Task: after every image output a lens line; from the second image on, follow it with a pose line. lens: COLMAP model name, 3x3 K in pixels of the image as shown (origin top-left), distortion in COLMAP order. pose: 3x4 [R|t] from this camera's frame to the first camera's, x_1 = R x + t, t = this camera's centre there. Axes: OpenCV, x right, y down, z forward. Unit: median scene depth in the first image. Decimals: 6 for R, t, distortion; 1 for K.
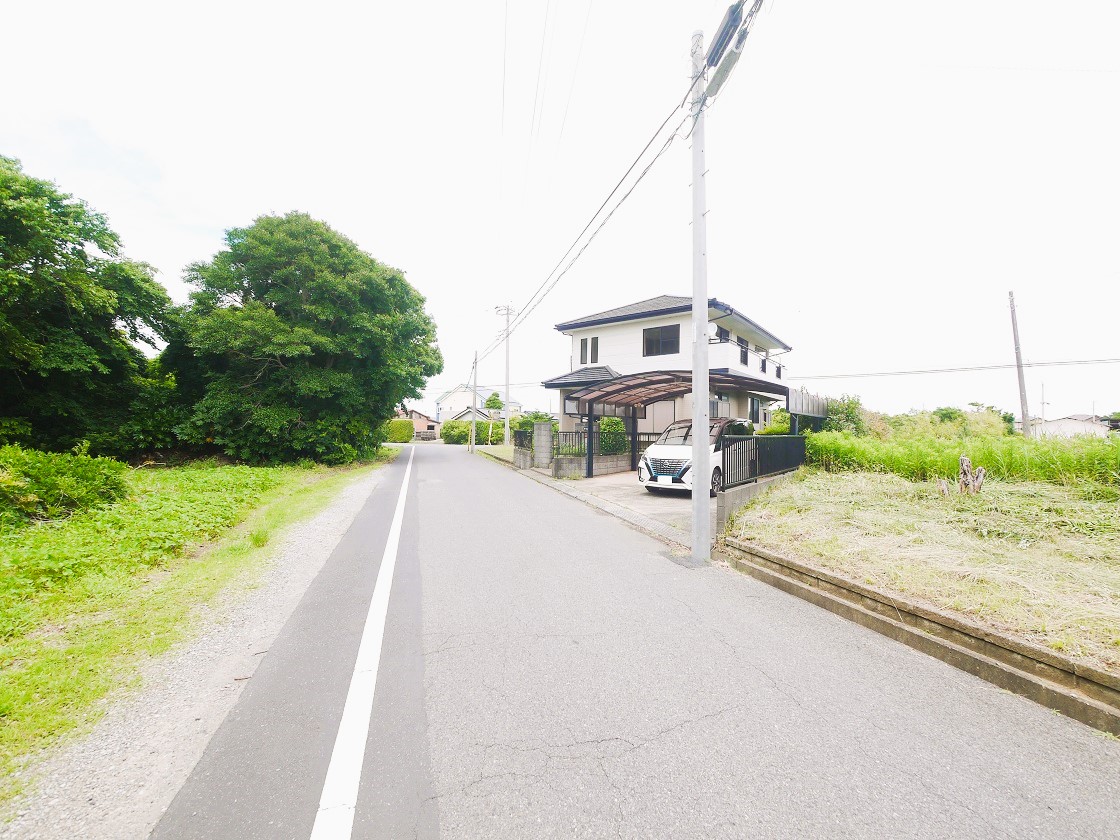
lens RADIAL K [[462.4, 0, 560.9], [0, 462.4, 419.0], [0, 0, 1]] dist [-0.005614, -0.000062]
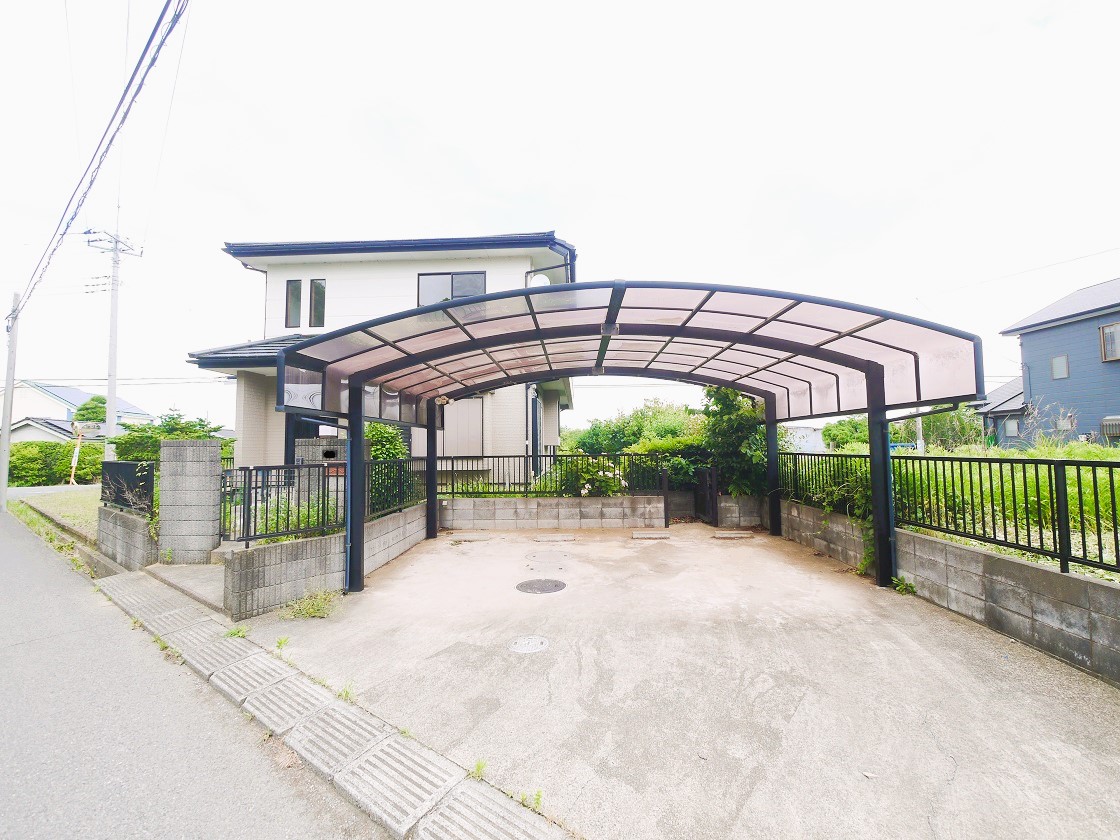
lens RADIAL K [[462.4, 0, 560.9], [0, 462.4, 419.0], [0, 0, 1]] dist [-0.005614, -0.000062]
pose [[0.806251, 0.007510, 0.591526, -0.016109], [0.013522, 0.999424, -0.031119, 0.005610], [-0.591419, 0.033088, 0.805685, 0.468774]]
